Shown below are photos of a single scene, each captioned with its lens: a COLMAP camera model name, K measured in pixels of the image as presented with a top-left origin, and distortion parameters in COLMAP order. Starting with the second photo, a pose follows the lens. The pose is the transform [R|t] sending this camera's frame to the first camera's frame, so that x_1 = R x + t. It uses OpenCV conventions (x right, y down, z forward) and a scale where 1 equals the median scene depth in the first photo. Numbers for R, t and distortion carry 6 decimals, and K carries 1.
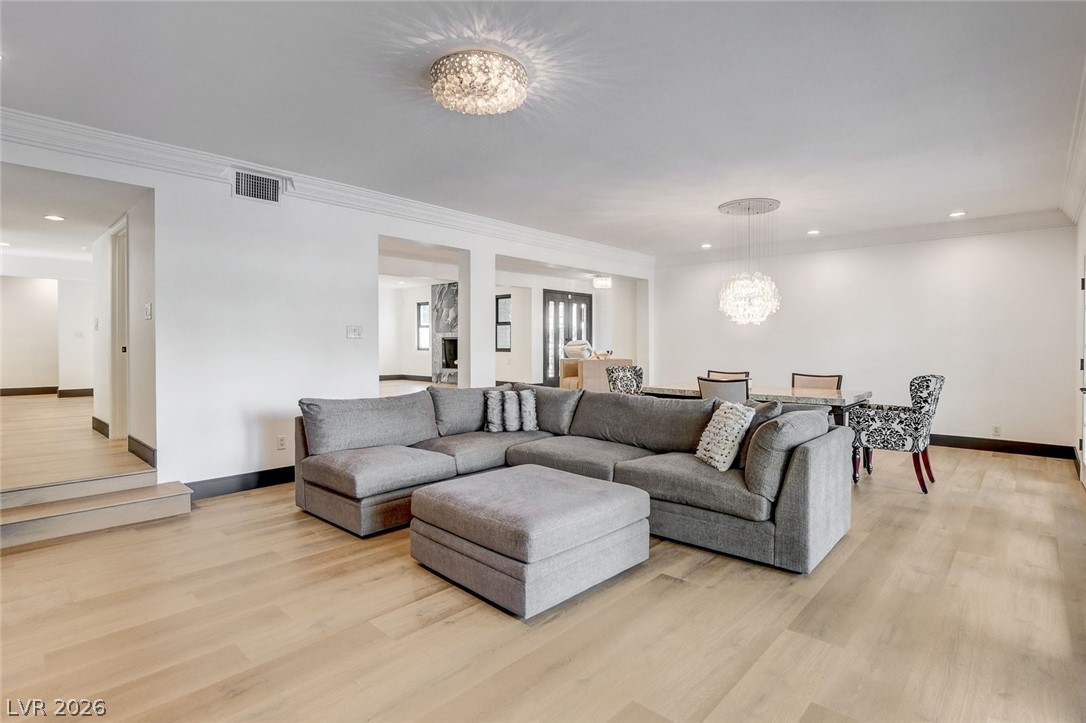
lens RADIAL K [[546.3, 0, 544.5], [0, 546.3, 351.6], [0, 0, 1]] dist [-0.019869, 0.000765]
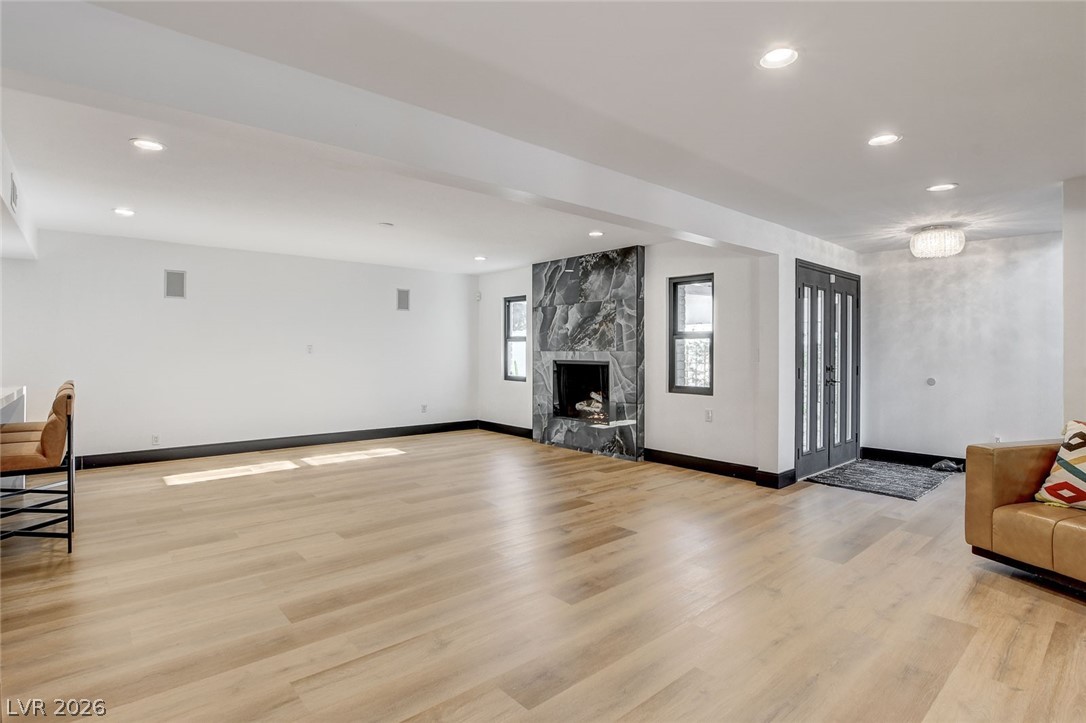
lens RADIAL K [[546.3, 0, 544.5], [0, 546.3, 351.6], [0, 0, 1]] dist [-0.019869, 0.000765]
pose [[0.993889, 0.002768, -0.110348, -0.151641], [-0.003823, 0.999949, -0.009354, -0.032235], [0.110316, 0.009719, 0.993849, 0.512057]]
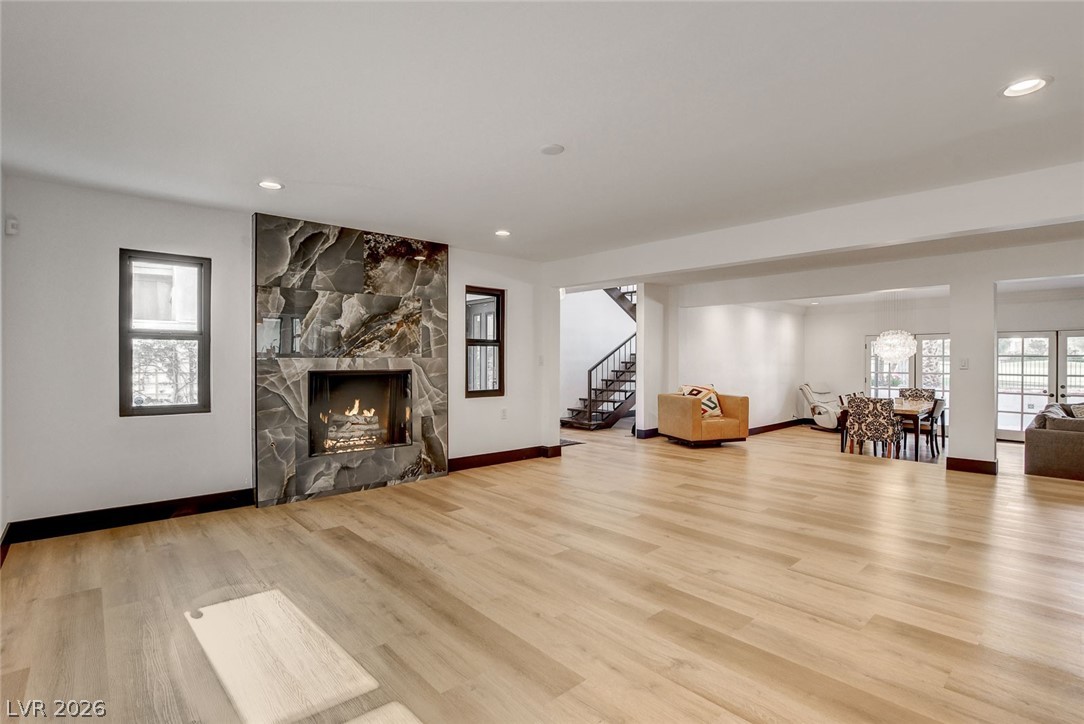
lens RADIAL K [[517.2, 0, 542.0], [0, 517.2, 362.0], [0, 0, 1]] dist [-0.028851, 0.000780]
pose [[0.096816, -0.007251, 0.995276, -0.564704], [0.009392, 0.999936, 0.006371, -0.036096], [-0.995258, 0.008731, 0.096878, 0.902322]]
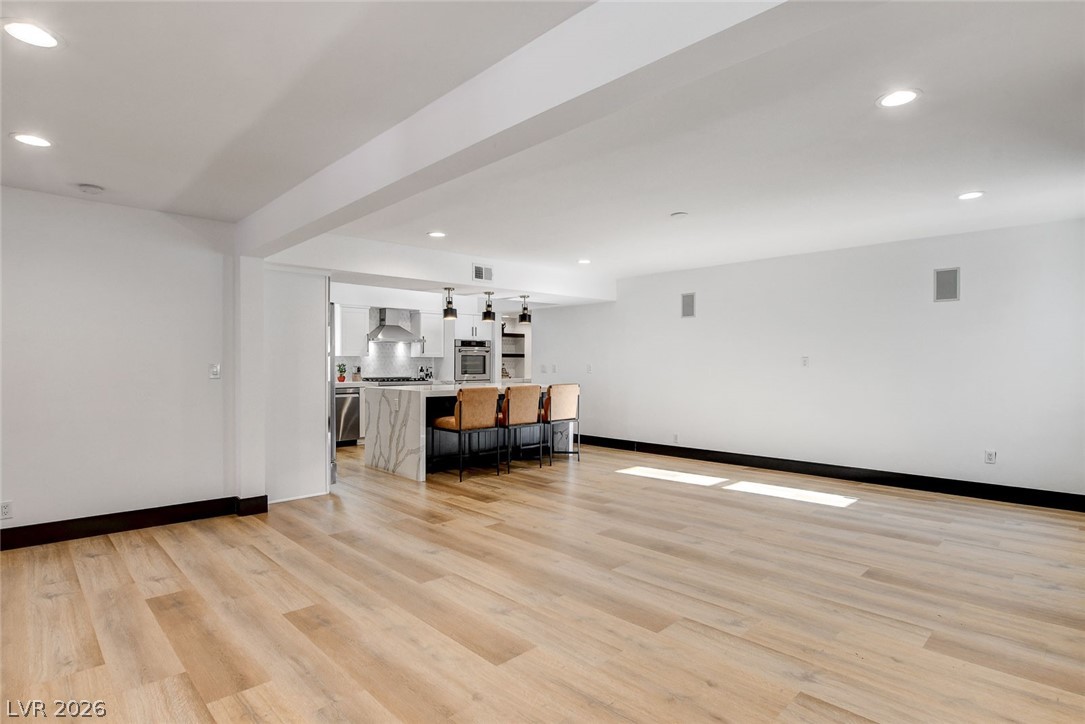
lens RADIAL K [[558.1, 0, 542.5], [0, 558.1, 362.0], [0, 0, 1]] dist [-0.037178, 0.000673]
pose [[-0.055569, -0.004148, -0.998446, 0.052329], [-0.012133, 0.999920, -0.003478, -0.034104], [0.998381, 0.011921, -0.055615, 0.851213]]
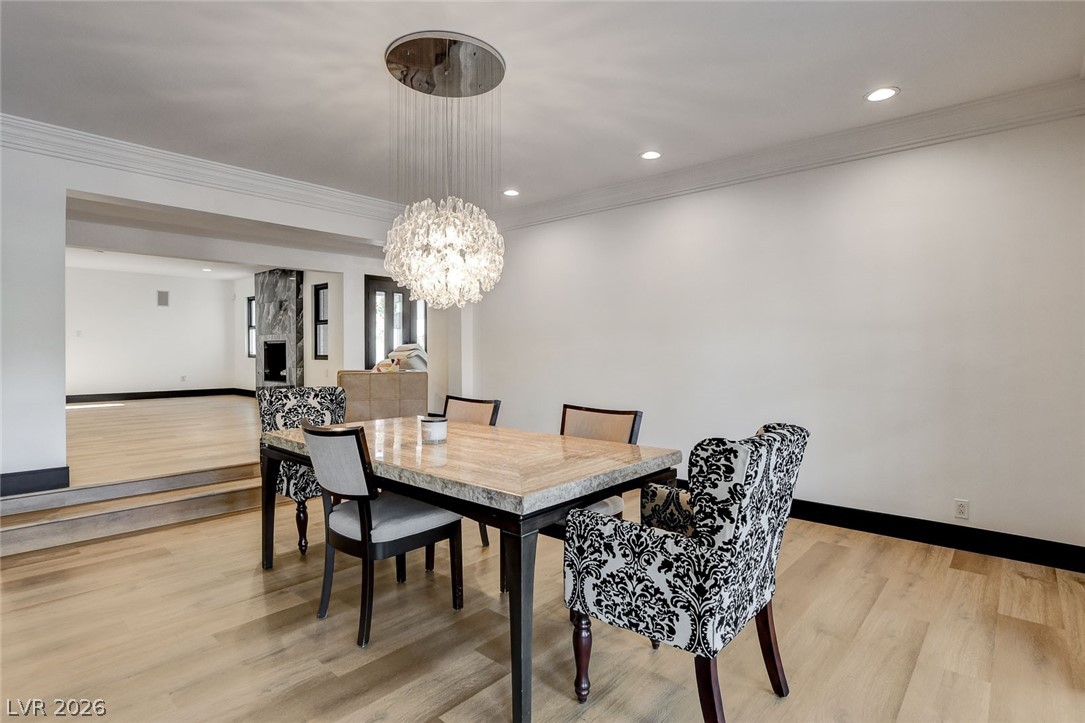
lens RADIAL K [[545.7, 0, 544.0], [0, 545.7, 351.7], [0, 0, 1]] dist [-0.019869, 0.000765]
pose [[0.999939, -0.001169, 0.011018, 0.223210], [0.001282, 0.999946, -0.010306, -0.002761], [-0.011005, 0.010320, 0.999886, 0.249229]]
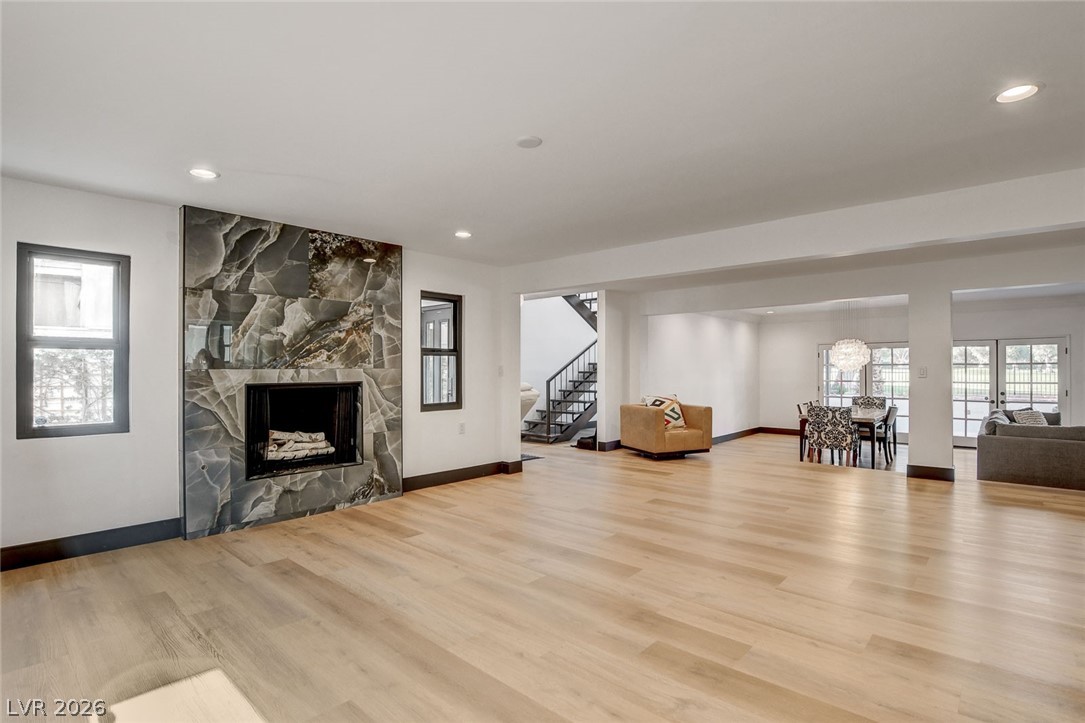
lens RADIAL K [[531.8, 0, 540.8], [0, 531.8, 366.8], [0, 0, 1]] dist [-0.028629, 0.001286]
pose [[-0.000186, 0.001875, 0.999998, -0.550834], [0.013577, 0.999906, -0.001873, -0.036671], [-0.999908, 0.013577, -0.000211, 0.916192]]
